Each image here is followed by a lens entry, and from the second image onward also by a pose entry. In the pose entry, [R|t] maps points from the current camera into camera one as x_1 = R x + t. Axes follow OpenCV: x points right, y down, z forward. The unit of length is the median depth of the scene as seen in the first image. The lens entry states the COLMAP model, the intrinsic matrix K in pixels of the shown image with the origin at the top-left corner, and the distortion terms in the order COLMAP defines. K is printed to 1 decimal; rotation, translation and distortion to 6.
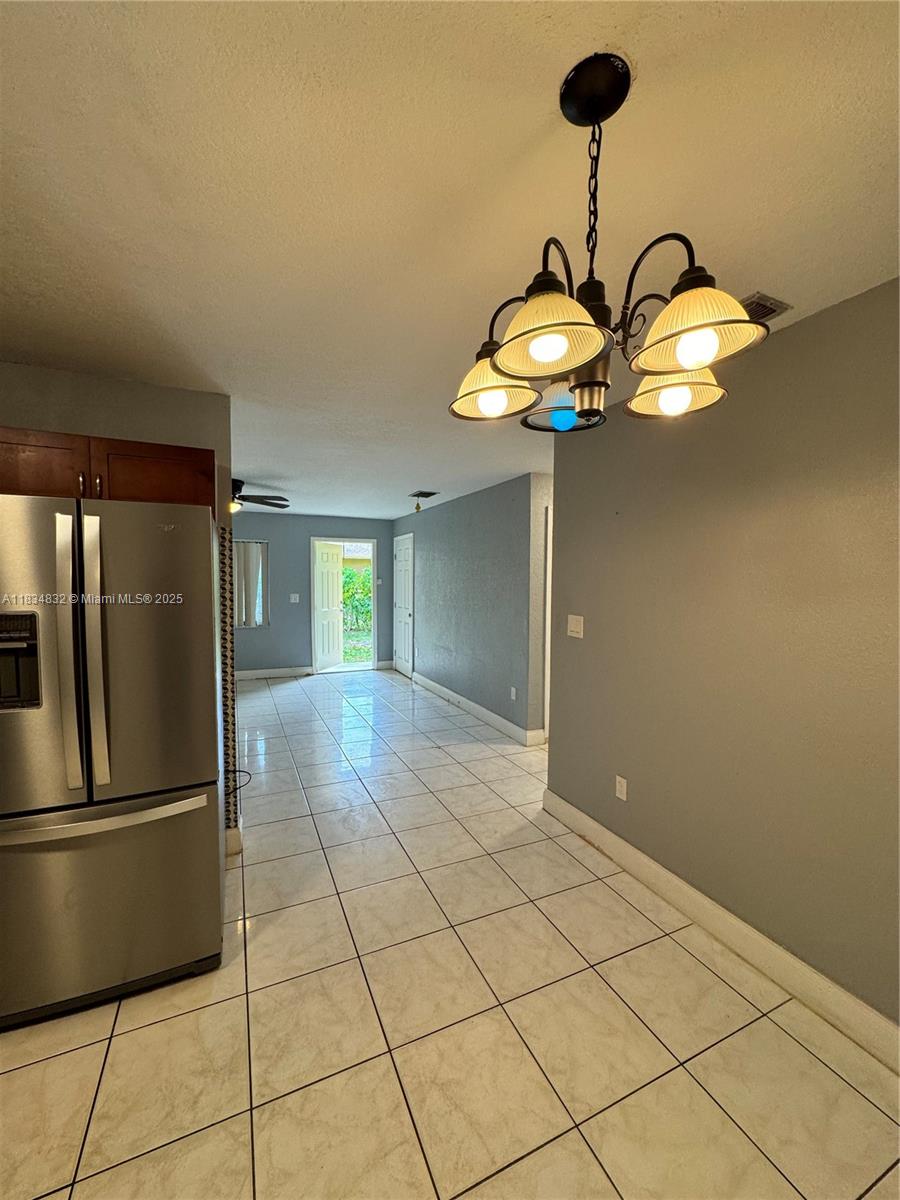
lens RADIAL K [[478.6, 0, 449.7], [0, 478.6, 600.3], [0, 0, 1]] dist [0.002225, 0.000422]
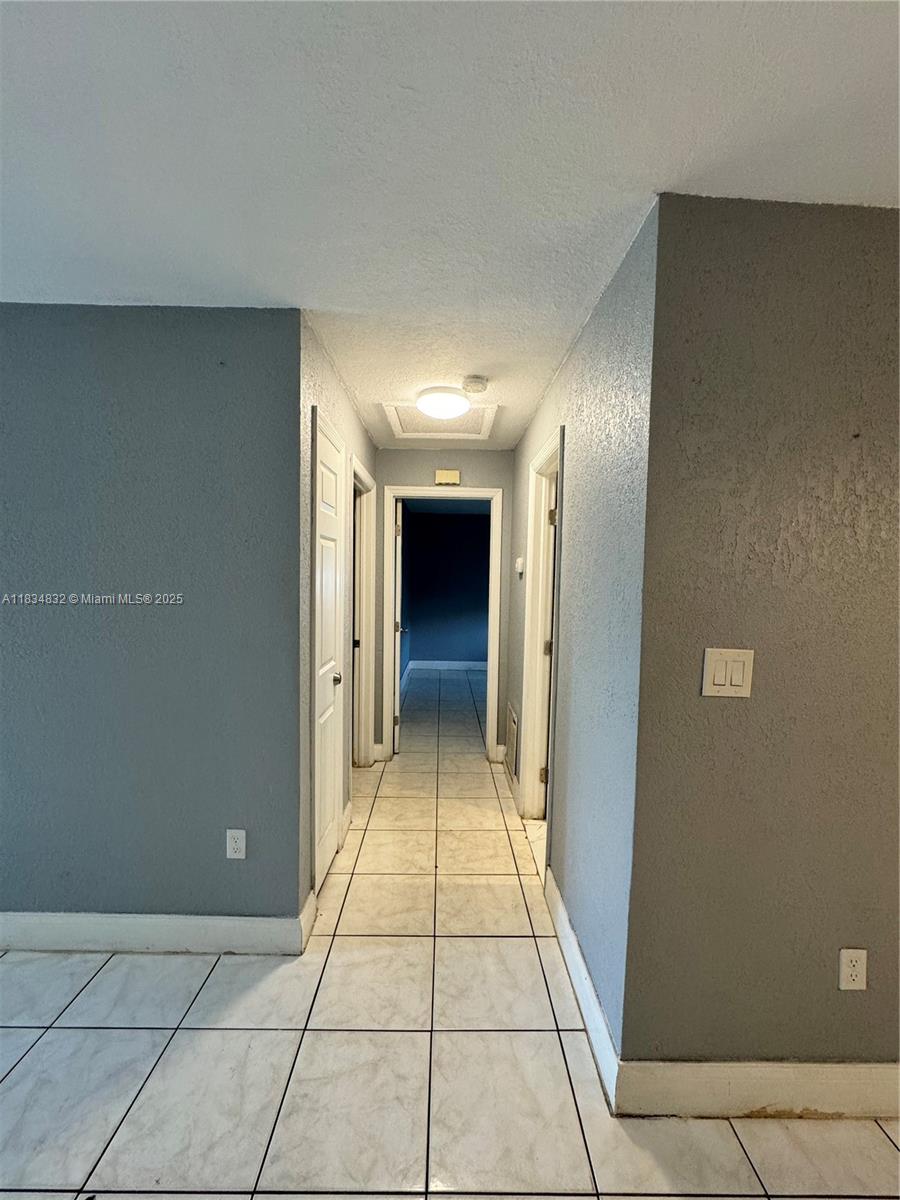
lens RADIAL K [[478.6, 0, 447.3], [0, 478.6, 598.2], [0, 0, 1]] dist [0.002225, 0.000422]
pose [[0.413903, -0.053597, 0.908742, -0.239791], [0.039888, 0.998374, 0.040715, -0.043181], [-0.909447, 0.019396, 0.415368, 1.013657]]
